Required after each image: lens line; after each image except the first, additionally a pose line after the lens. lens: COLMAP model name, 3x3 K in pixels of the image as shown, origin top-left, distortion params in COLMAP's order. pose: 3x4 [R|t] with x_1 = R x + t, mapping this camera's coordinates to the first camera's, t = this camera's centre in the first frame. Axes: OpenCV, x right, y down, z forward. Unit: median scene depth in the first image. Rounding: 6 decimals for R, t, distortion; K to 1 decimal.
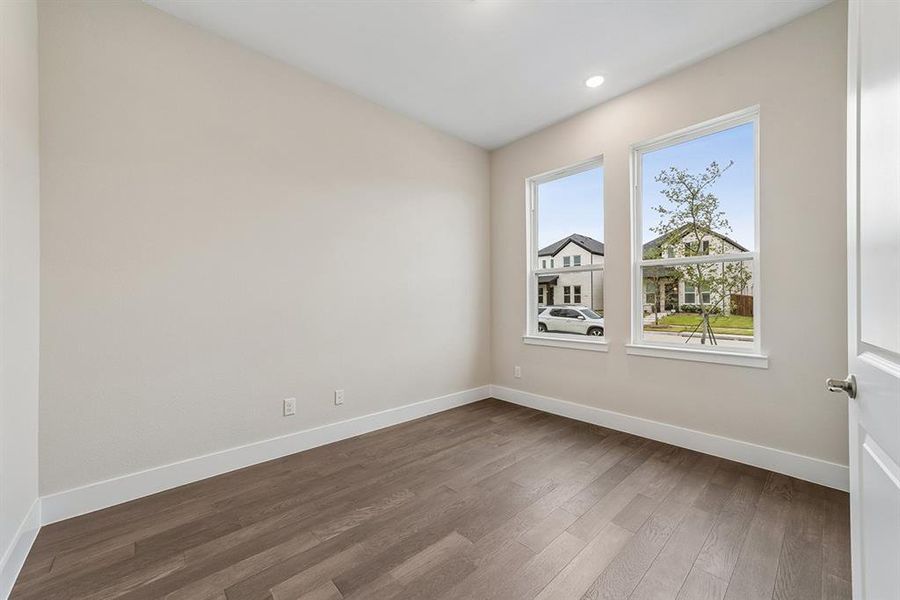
lens RADIAL K [[348.6, 0, 453.4], [0, 348.6, 300.7], [0, 0, 1]] dist [-0.001033, 0.000367]
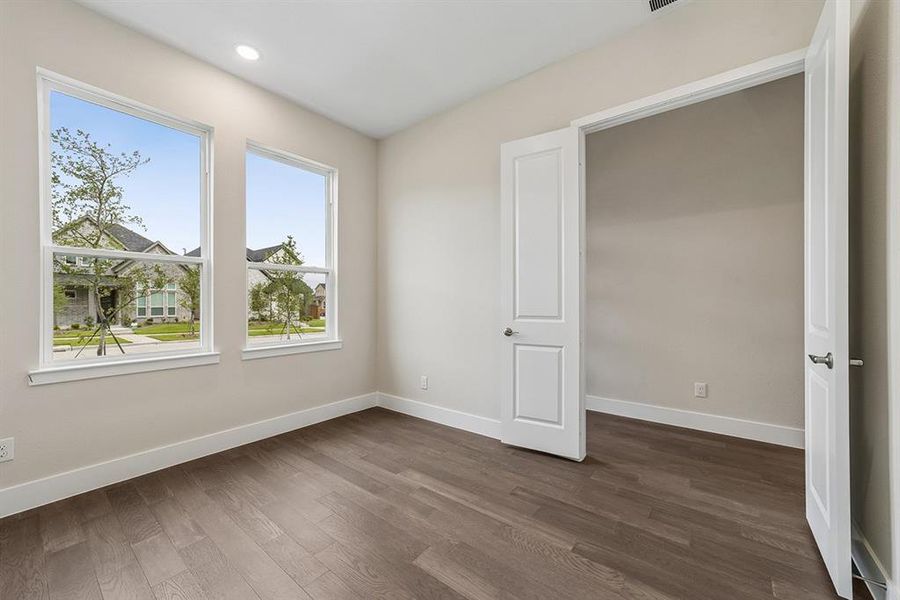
lens RADIAL K [[348.6, 0, 453.4], [0, 348.6, 300.7], [0, 0, 1]] dist [-0.001033, 0.000367]
pose [[-0.162722, 0.008519, 0.986635, -0.592622], [0.003549, 0.999961, -0.008049, 0.005676], [-0.986666, 0.002192, -0.162746, 0.696777]]
